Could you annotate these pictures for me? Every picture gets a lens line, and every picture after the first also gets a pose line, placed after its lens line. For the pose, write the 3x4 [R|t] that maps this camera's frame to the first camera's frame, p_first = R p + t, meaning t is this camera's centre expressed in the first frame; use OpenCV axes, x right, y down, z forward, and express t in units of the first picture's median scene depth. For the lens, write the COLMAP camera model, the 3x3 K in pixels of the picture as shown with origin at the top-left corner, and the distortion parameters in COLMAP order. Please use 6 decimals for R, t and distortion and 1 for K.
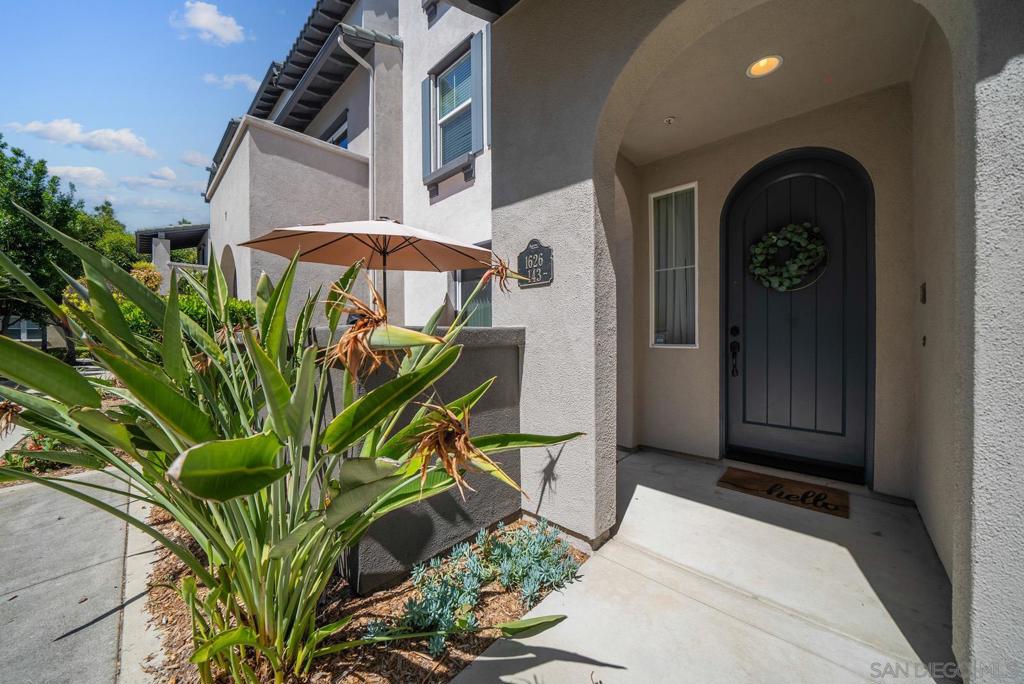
lens RADIAL K [[360.8, 0, 510.1], [0, 360.8, 339.5], [0, 0, 1]] dist [-0.003859, -0.000071]
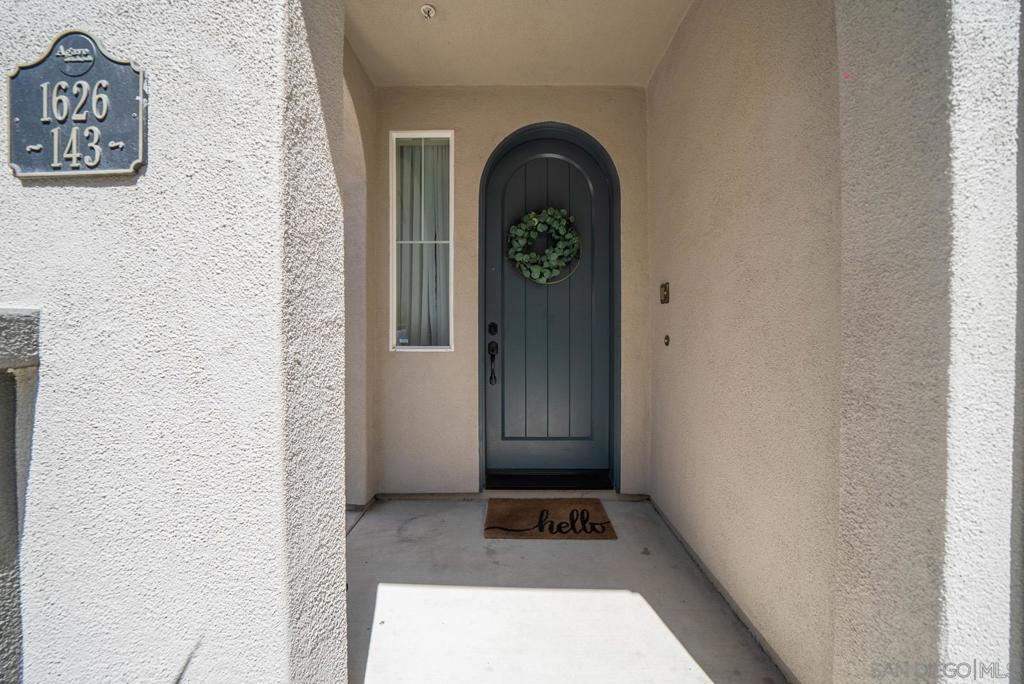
lens RADIAL K [[364.7, 0, 510.3], [0, 364.7, 332.8], [0, 0, 1]] dist [-0.024769, 0.000104]
pose [[0.742724, 0.002154, 0.669594, 0.108597], [0.003964, 0.999963, -0.007614, -0.008281], [-0.669586, 0.008309, 0.742688, 0.389781]]
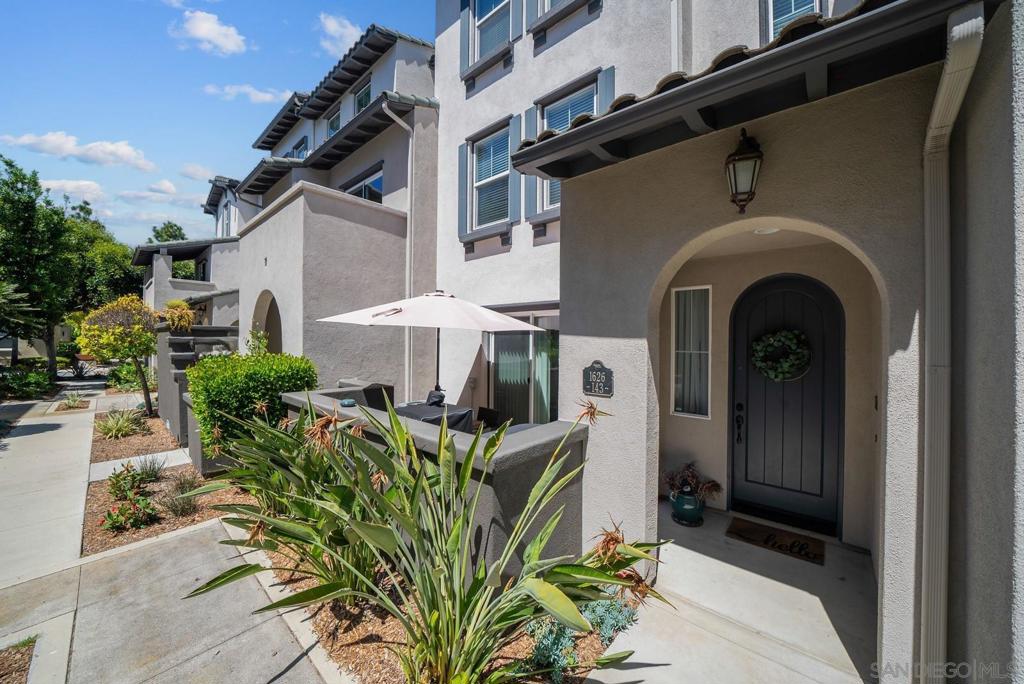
lens RADIAL K [[368.6, 0, 529.1], [0, 368.6, 345.8], [0, 0, 1]] dist [0.000355, 0.000137]
pose [[0.998034, 0.012659, 0.061384, -0.196777], [-0.012624, 0.999920, -0.000972, -0.241842], [-0.061391, 0.000195, 0.998114, -0.243428]]
